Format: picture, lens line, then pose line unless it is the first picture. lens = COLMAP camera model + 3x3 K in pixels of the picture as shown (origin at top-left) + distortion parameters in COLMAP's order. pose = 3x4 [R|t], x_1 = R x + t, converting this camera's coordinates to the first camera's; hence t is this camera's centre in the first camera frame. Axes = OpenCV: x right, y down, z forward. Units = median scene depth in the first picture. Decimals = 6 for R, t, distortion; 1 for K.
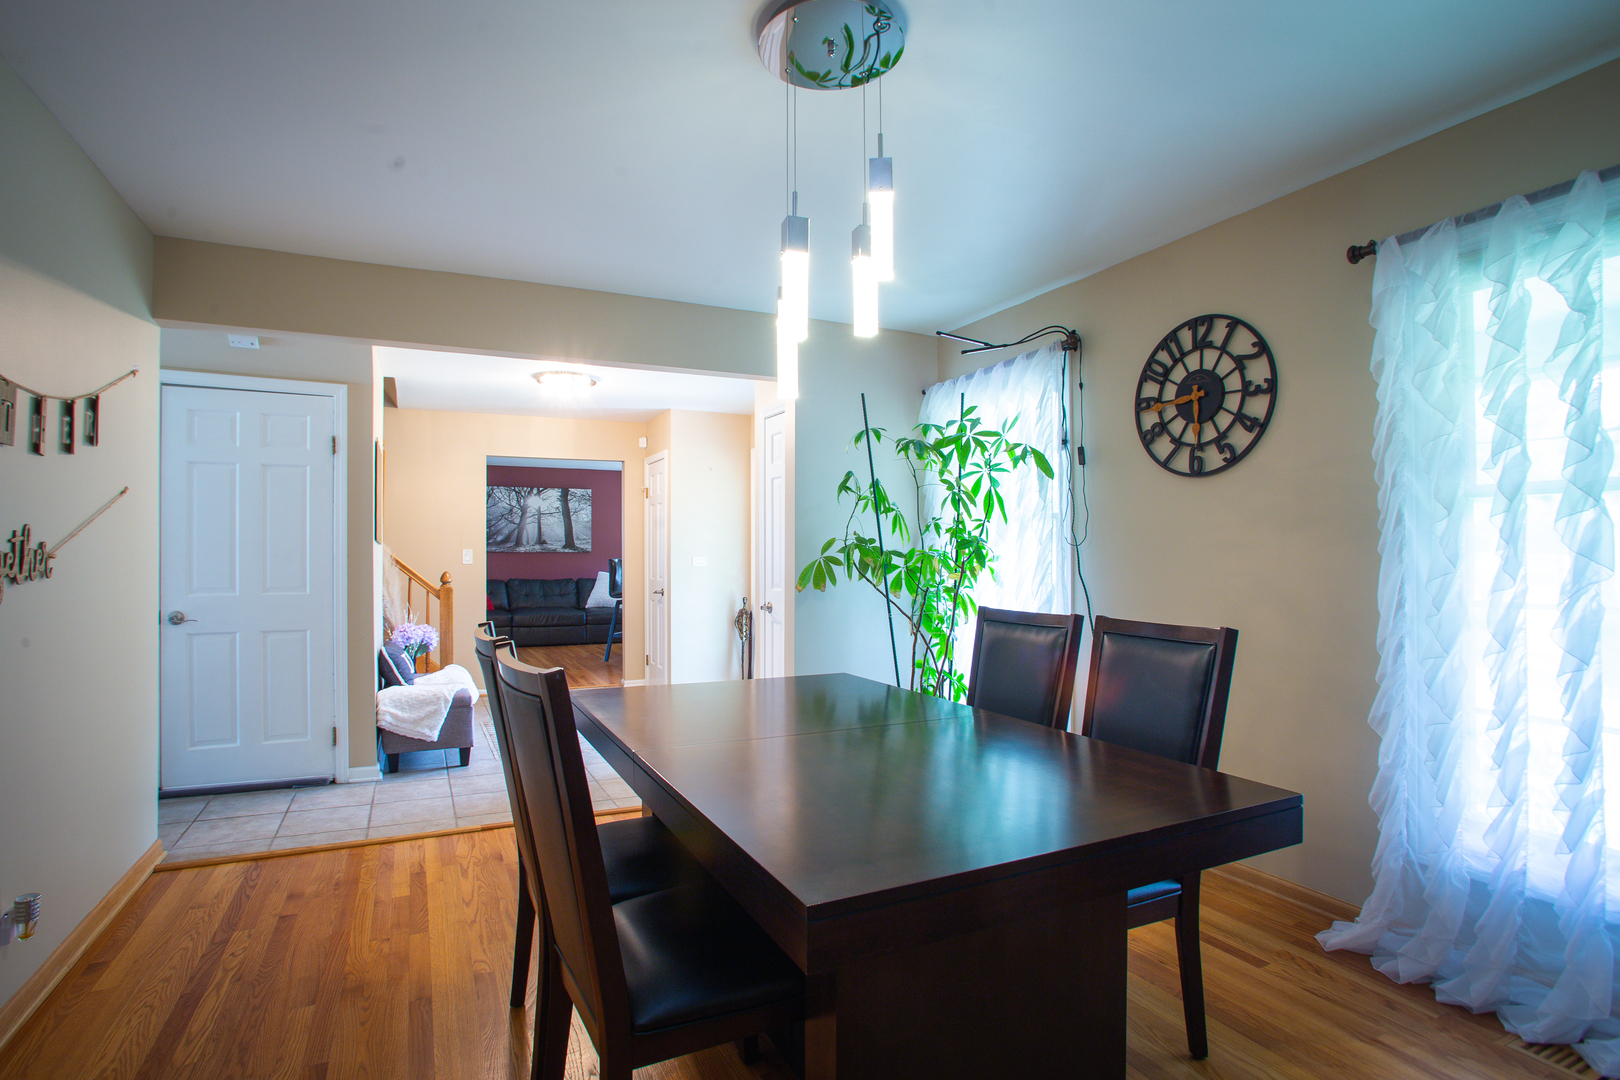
lens RADIAL K [[821.1, 0, 796.5], [0, 821.1, 536.3], [0, 0, 1]] dist [-0.003484, -0.000213]
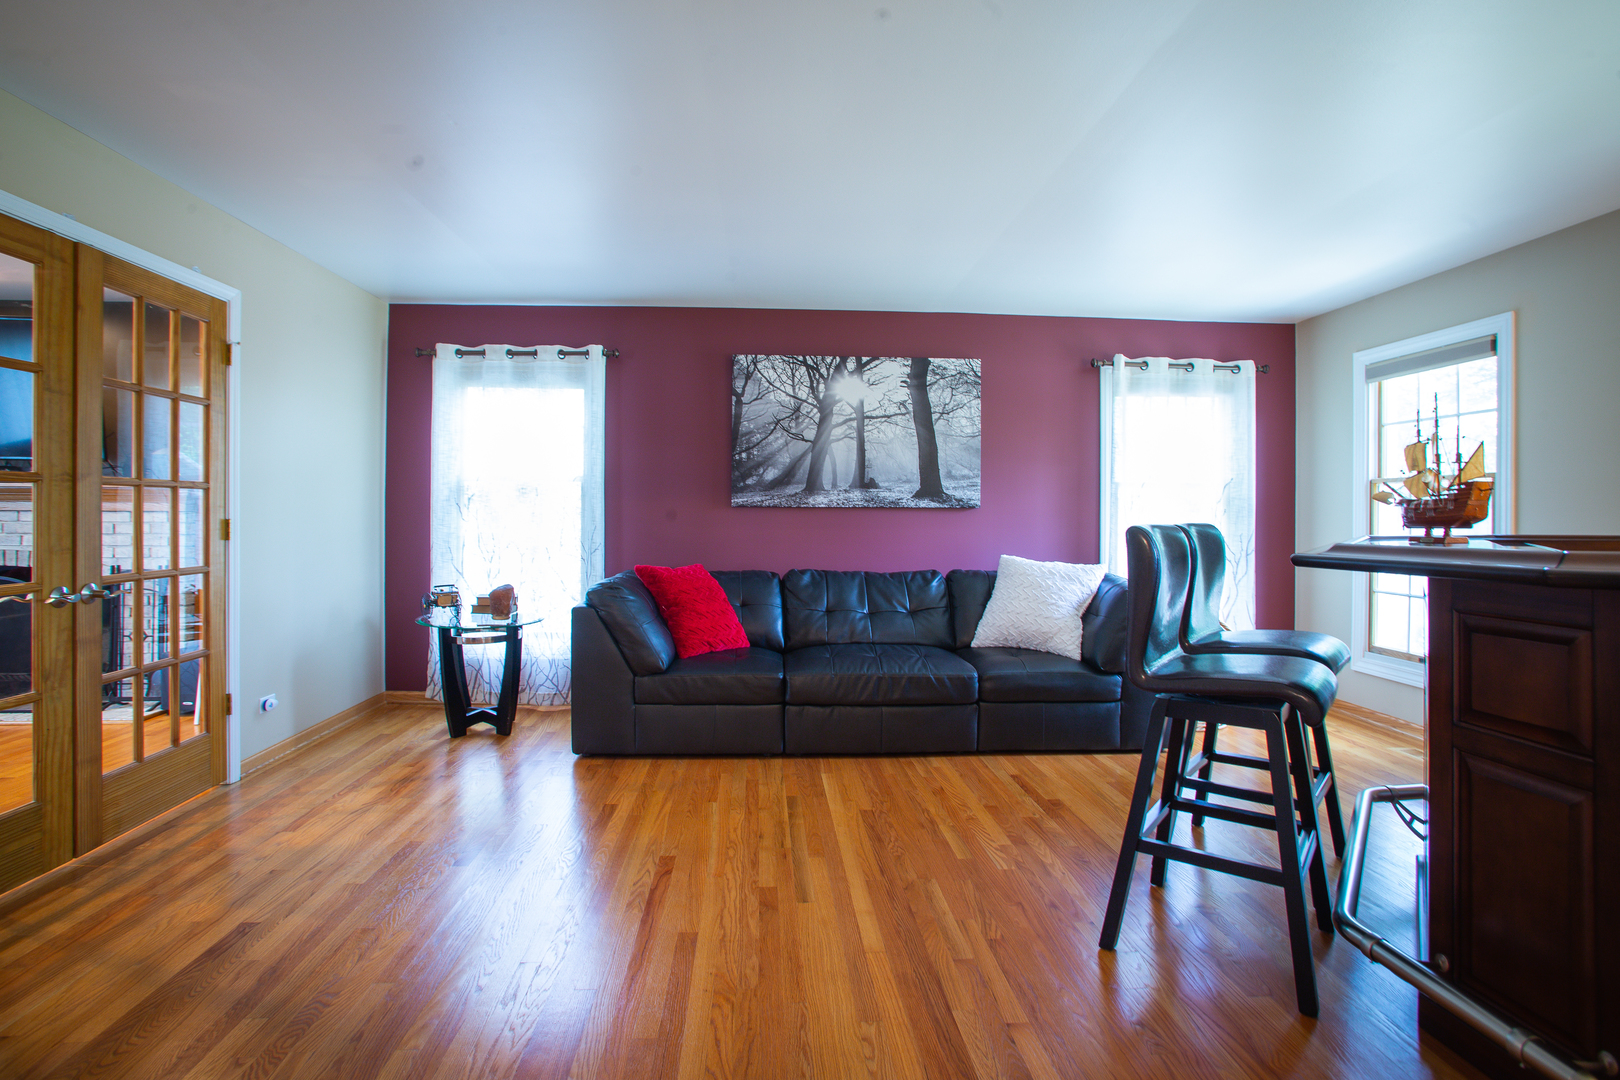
lens RADIAL K [[821.1, 0, 807.7], [0, 821.1, 526.8], [0, 0, 1]] dist [-0.003484, -0.000213]
pose [[0.916490, 0.001217, -0.400056, -0.226667], [0.007151, 0.999786, 0.019424, 0.027635], [0.399994, -0.020663, 0.916285, 0.804087]]
